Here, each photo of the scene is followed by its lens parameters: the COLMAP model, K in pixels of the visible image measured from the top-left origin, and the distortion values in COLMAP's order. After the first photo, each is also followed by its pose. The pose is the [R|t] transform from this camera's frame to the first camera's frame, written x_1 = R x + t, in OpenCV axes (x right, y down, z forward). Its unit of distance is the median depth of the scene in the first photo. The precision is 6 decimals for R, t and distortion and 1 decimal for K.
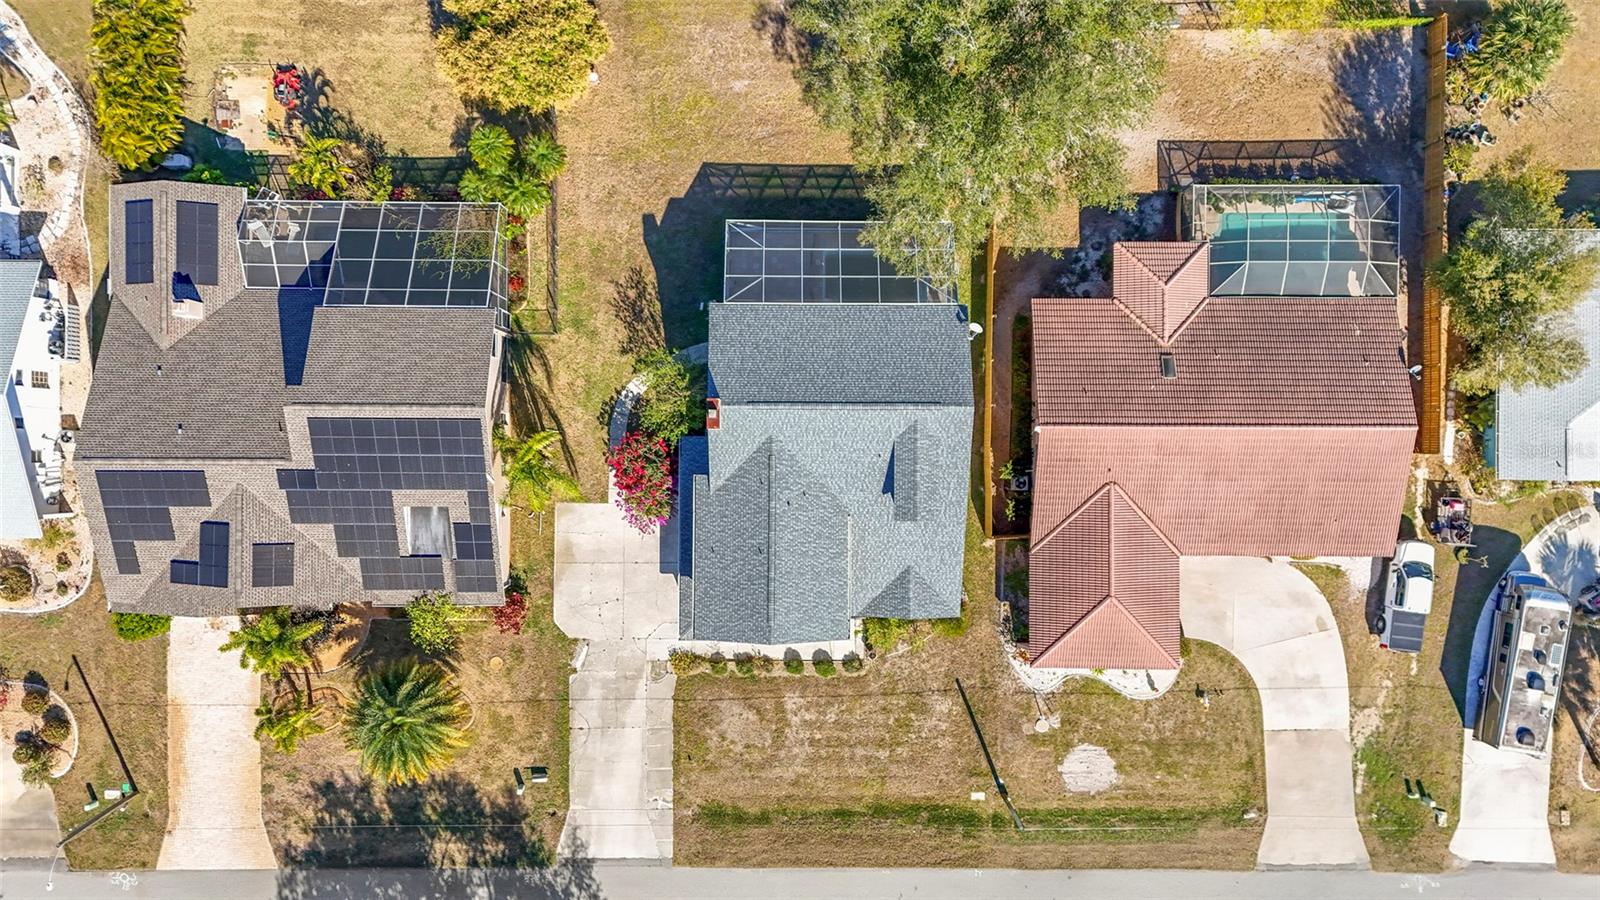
lens RADIAL K [[1185.7, 0, 800.0], [0, 1185.7, 450.0], [0, 0, 1]] dist [0.081007, -0.073427]
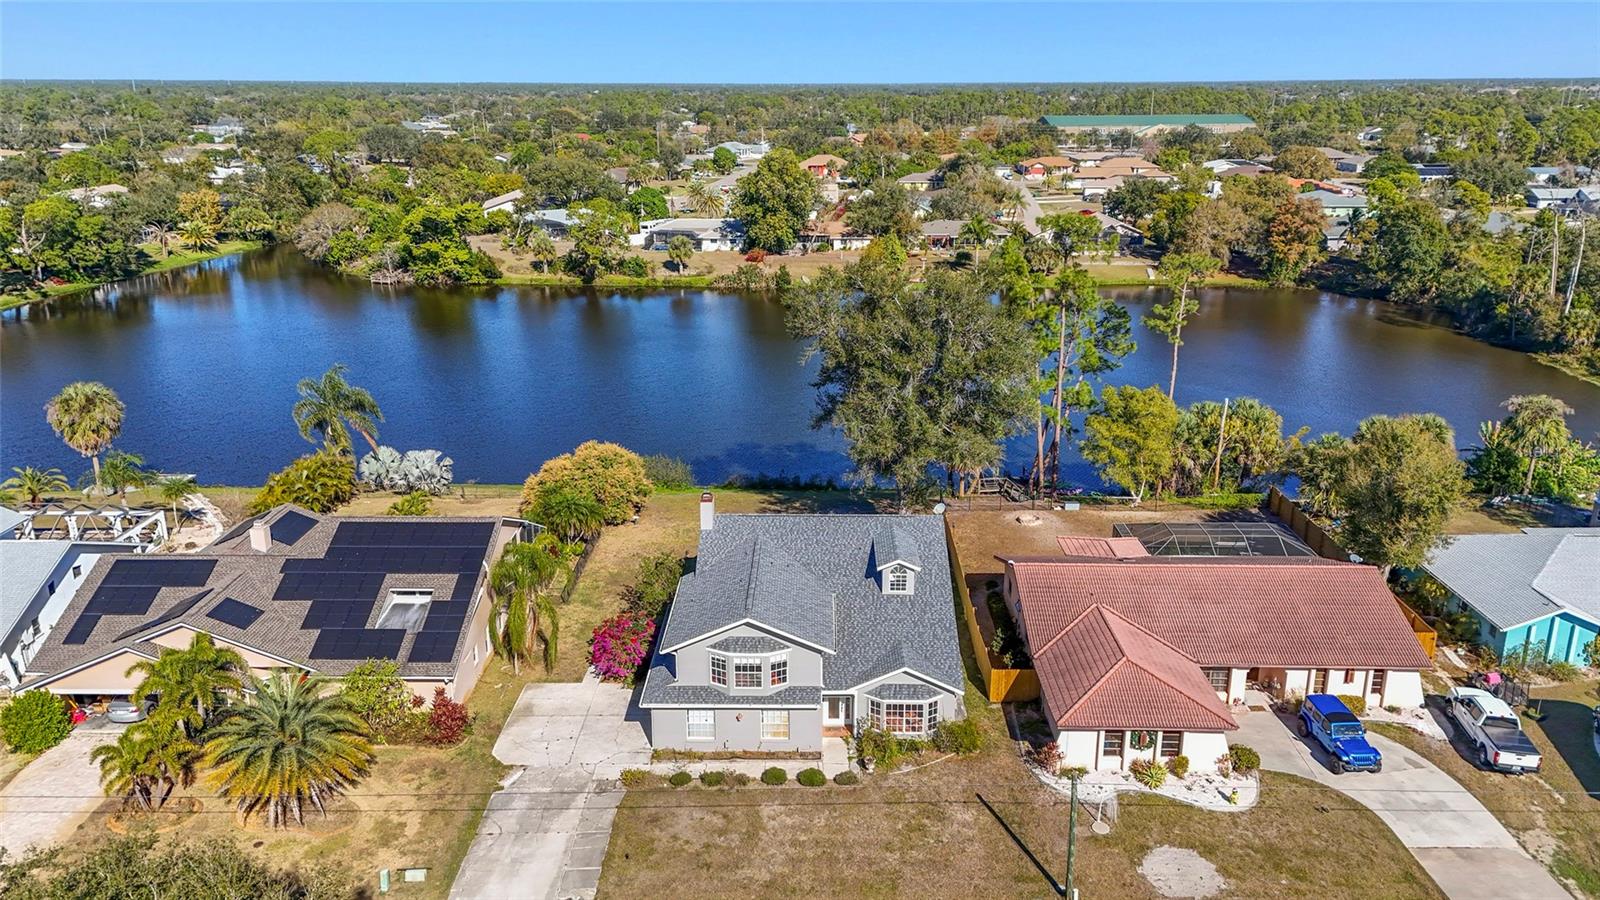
lens RADIAL K [[1175.2, 0, 800.0], [0, 1175.2, 450.0], [0, 0, 1]] dist [0.107636, -0.116499]
pose [[0.999772, -0.013338, -0.016655, 0.029239], [-0.012068, 0.290276, -0.956867, 0.885187], [0.017598, 0.956850, 0.290049, 0.551844]]
